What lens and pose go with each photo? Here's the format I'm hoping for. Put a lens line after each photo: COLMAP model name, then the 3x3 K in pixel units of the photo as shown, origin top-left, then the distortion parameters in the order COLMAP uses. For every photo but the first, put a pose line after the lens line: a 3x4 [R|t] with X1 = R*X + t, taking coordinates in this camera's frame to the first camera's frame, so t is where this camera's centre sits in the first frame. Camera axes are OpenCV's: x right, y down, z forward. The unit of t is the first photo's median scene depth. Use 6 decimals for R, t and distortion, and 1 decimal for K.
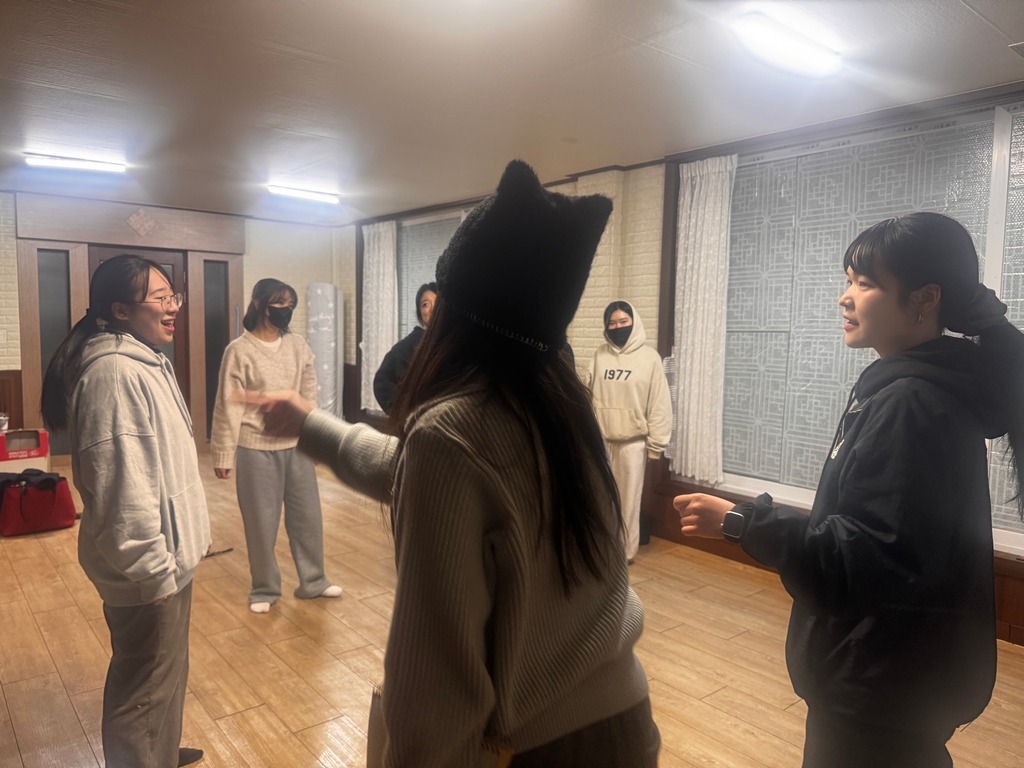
lens RADIAL K [[731.2, 0, 519.2], [0, 731.2, 386.6], [0, 0, 1]] dist [0.083409, -0.118157]
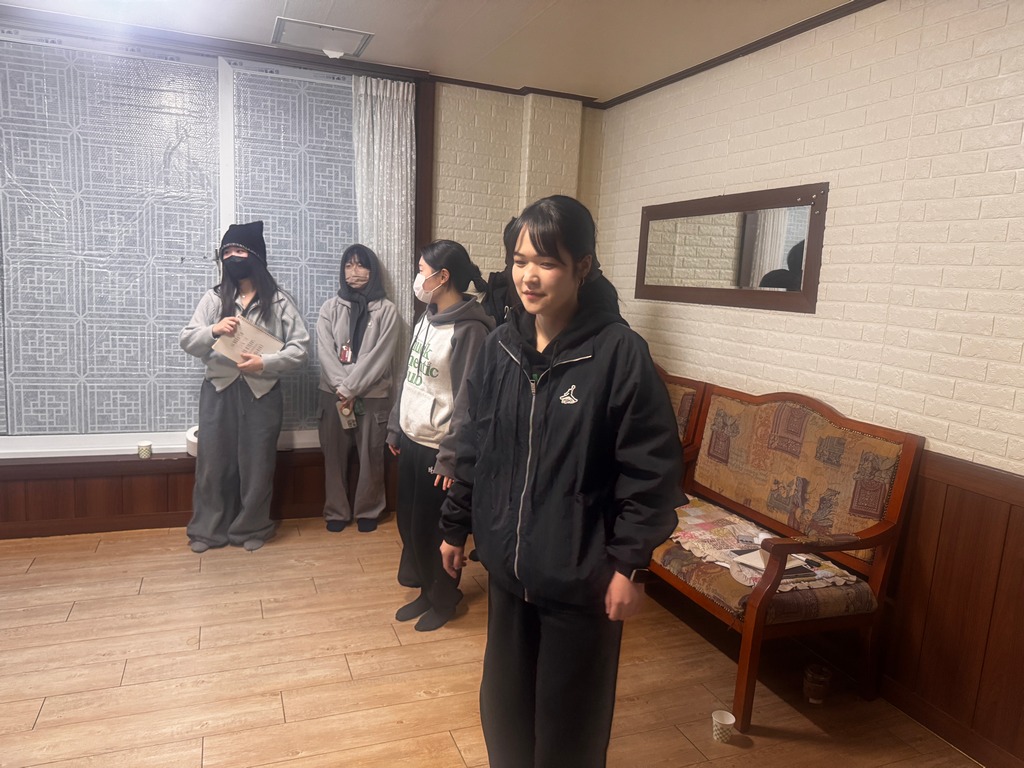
lens RADIAL K [[731.2, 0, 529.6], [0, 731.2, 391.9], [0, 0, 1]] dist [0.083409, -0.118157]
pose [[0.308920, -0.157018, 0.938037, -0.254206], [0.020784, 0.987157, 0.158395, -0.041336], [-0.950861, -0.029436, 0.308216, 0.166519]]
